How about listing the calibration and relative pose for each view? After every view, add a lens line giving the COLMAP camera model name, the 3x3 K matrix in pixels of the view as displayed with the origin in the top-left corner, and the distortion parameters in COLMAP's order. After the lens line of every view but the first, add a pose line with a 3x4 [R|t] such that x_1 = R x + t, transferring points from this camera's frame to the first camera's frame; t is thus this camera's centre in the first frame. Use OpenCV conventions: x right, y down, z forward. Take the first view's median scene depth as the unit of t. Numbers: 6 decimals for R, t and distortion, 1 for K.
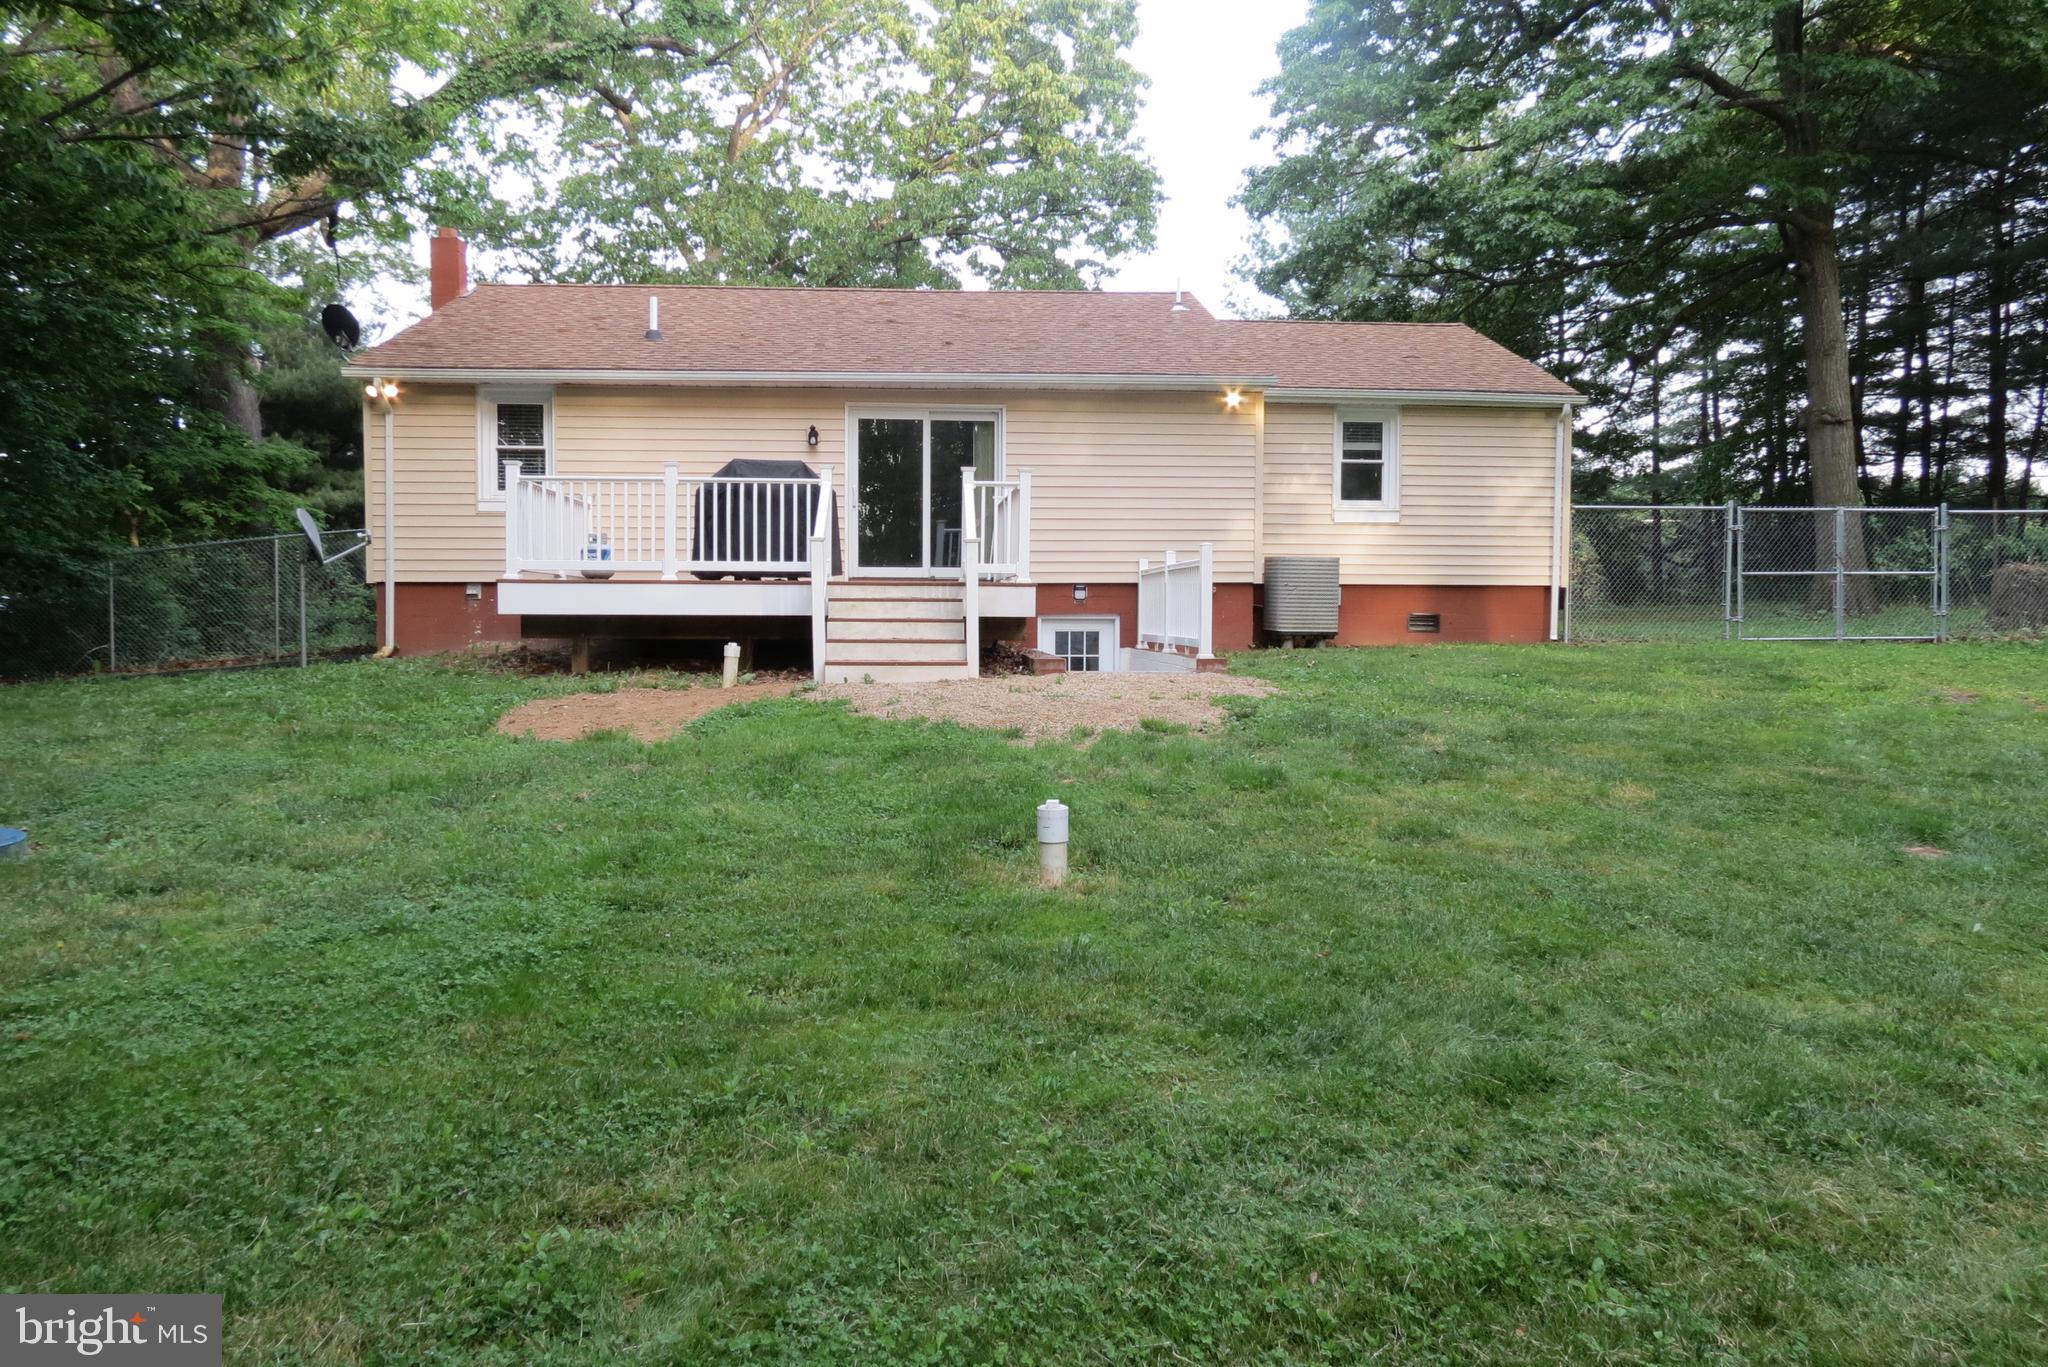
lens RADIAL K [[1466.9, 0, 1024.1], [0, 1466.9, 683.9], [0, 0, 1]] dist [-0.026810, 0.008864]
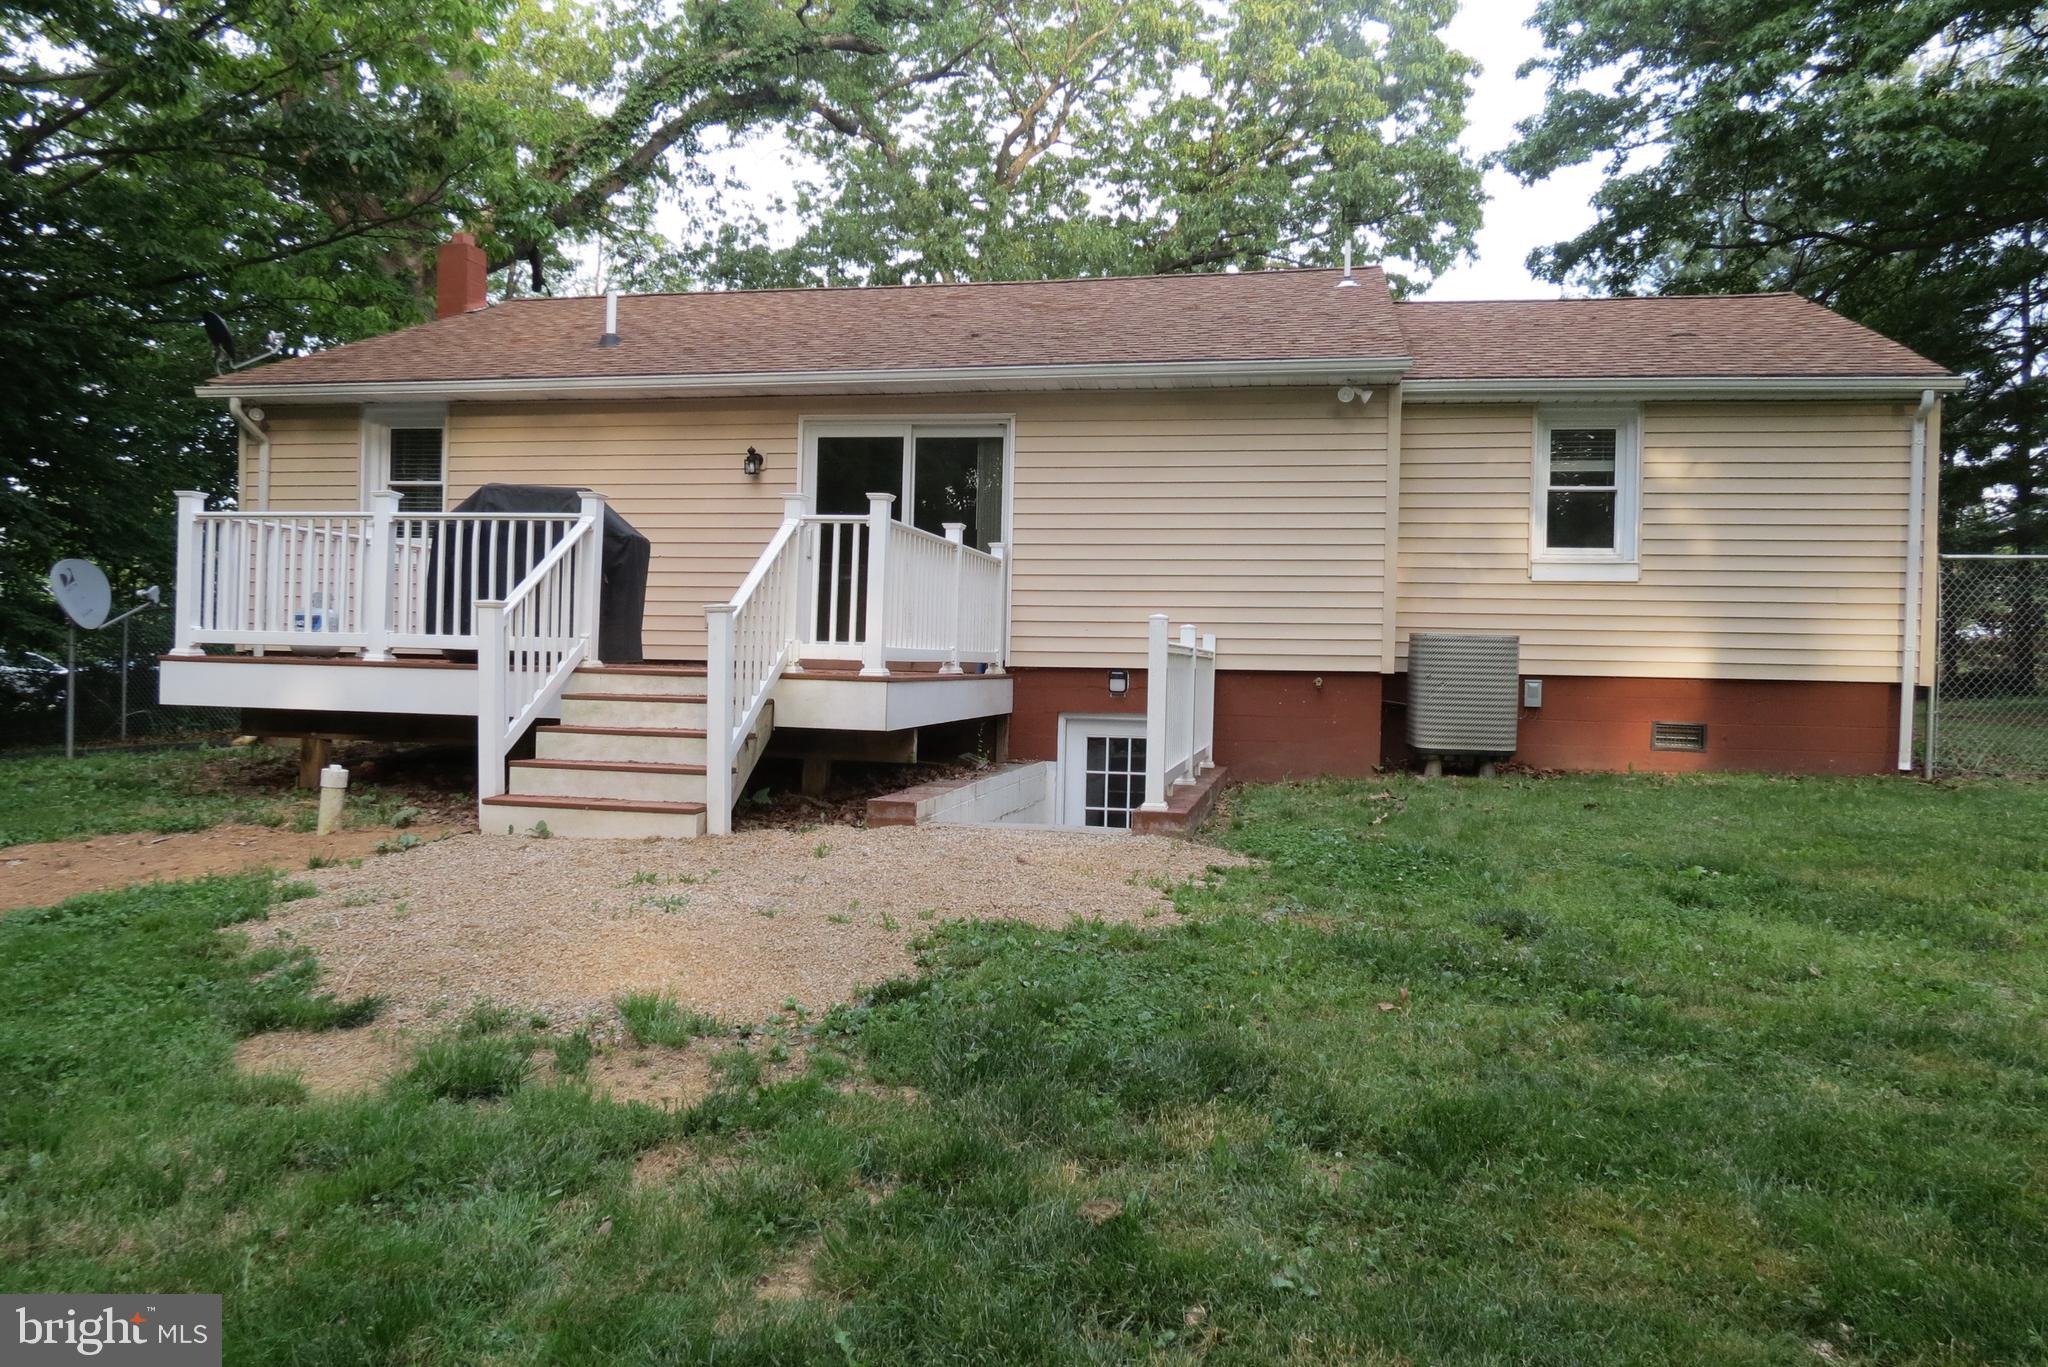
lens RADIAL K [[1466.9, 0, 1040.2], [0, 1466.9, 669.7], [0, 0, 1]] dist [-0.026810, 0.008864]
pose [[0.962512, 0.018405, -0.270613, 0.177276], [-0.032231, 0.998387, -0.046737, -0.032730], [0.269316, 0.053707, 0.961553, 0.311509]]
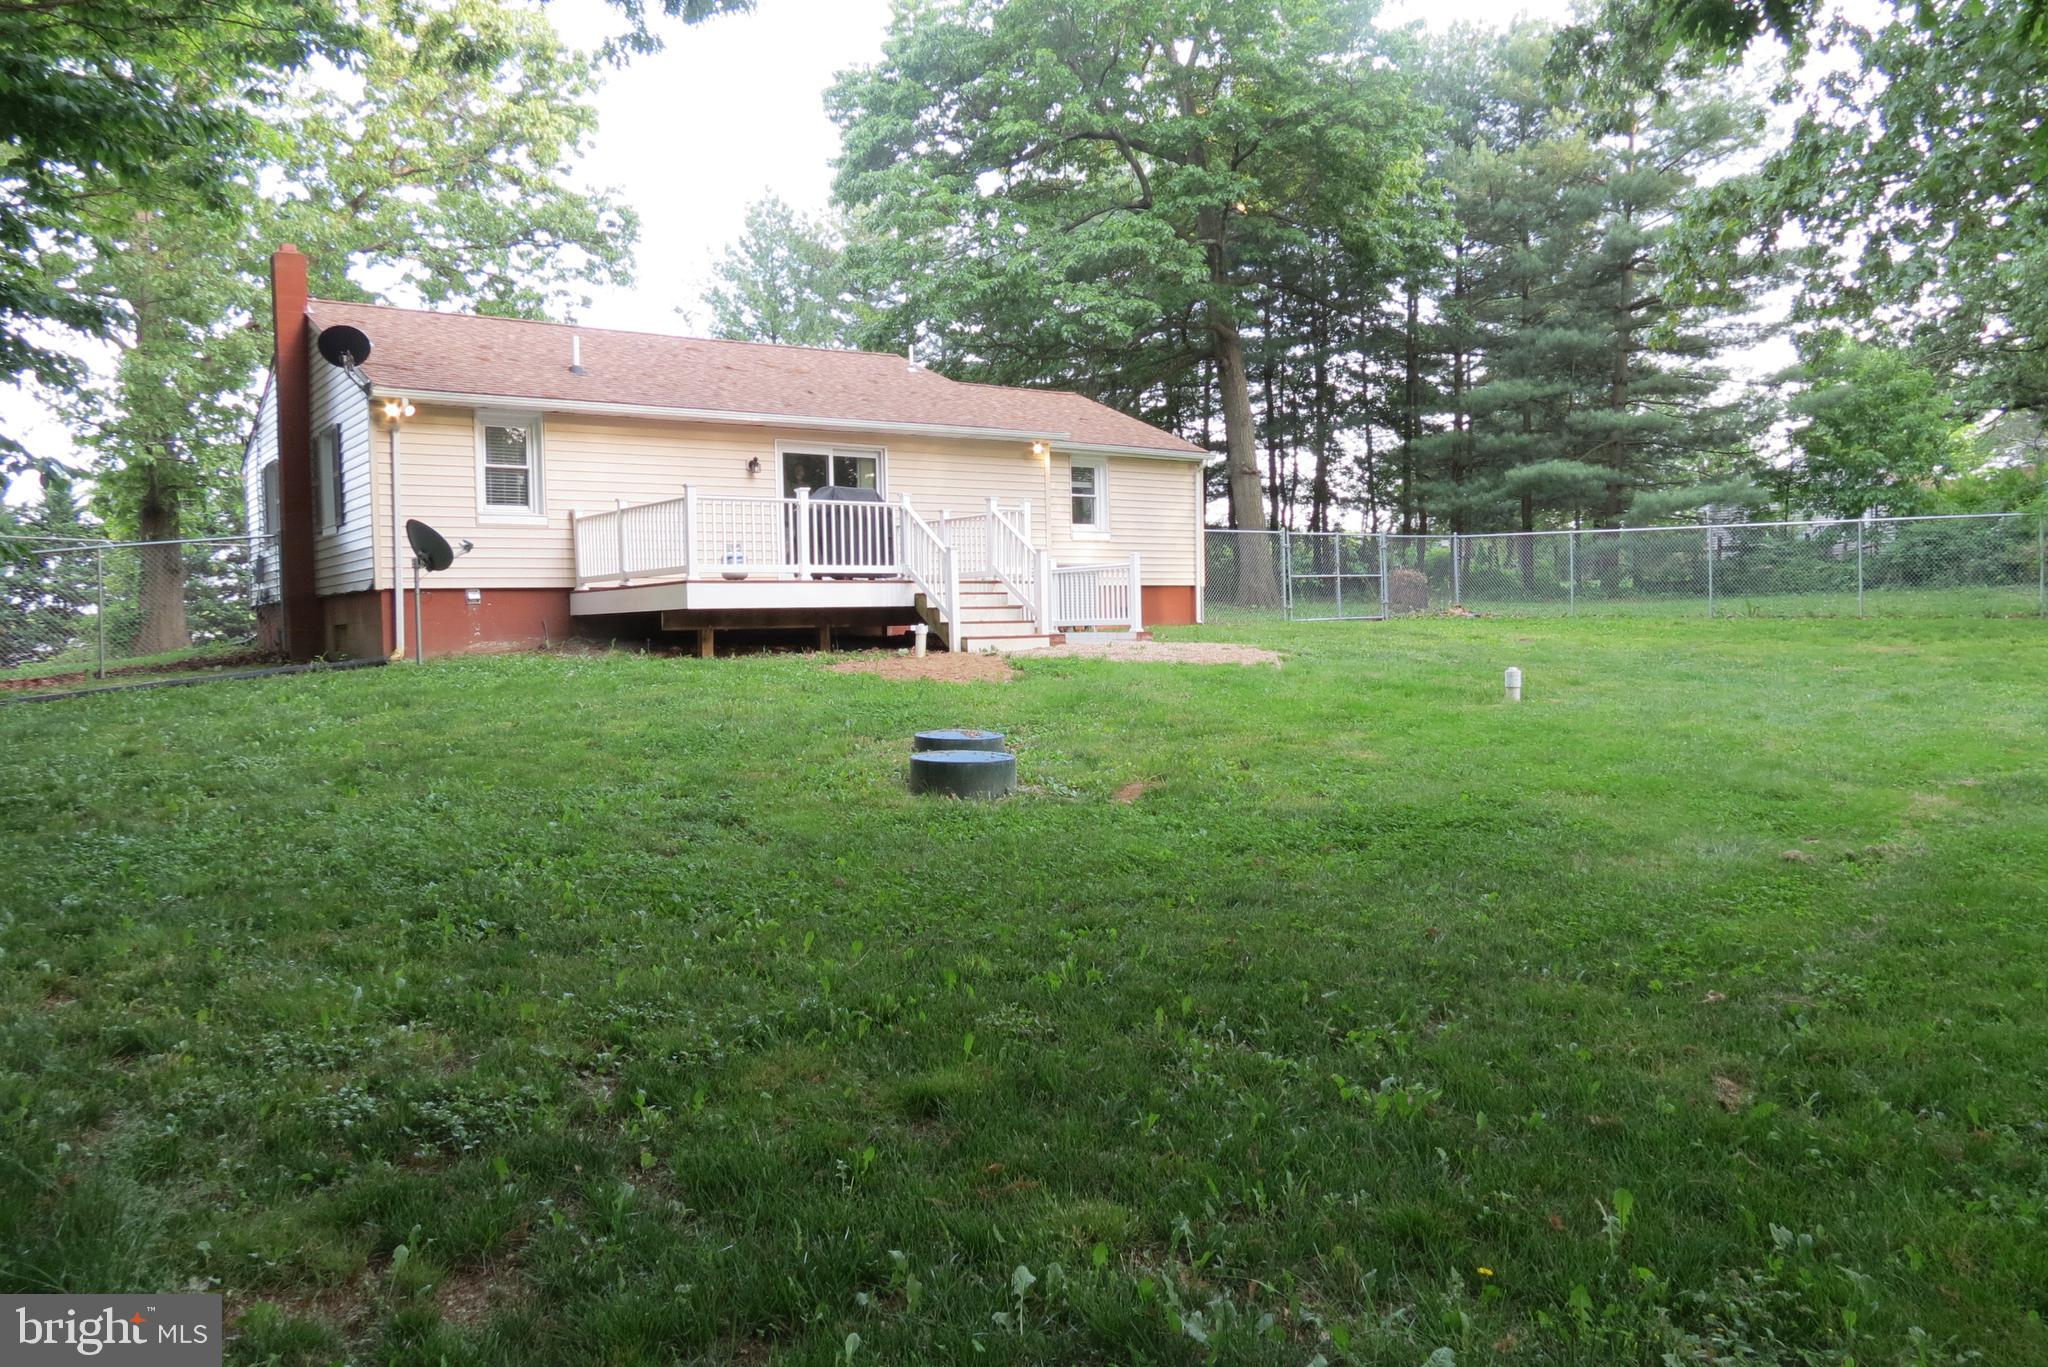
lens RADIAL K [[1466.9, 0, 1016.6], [0, 1466.9, 685.3], [0, 0, 1]] dist [-0.026810, 0.008864]
pose [[0.852495, -0.043038, 0.520961, -0.548875], [0.049746, 0.998761, 0.001107, 0.021093], [-0.520363, 0.024972, 0.853580, -0.136326]]
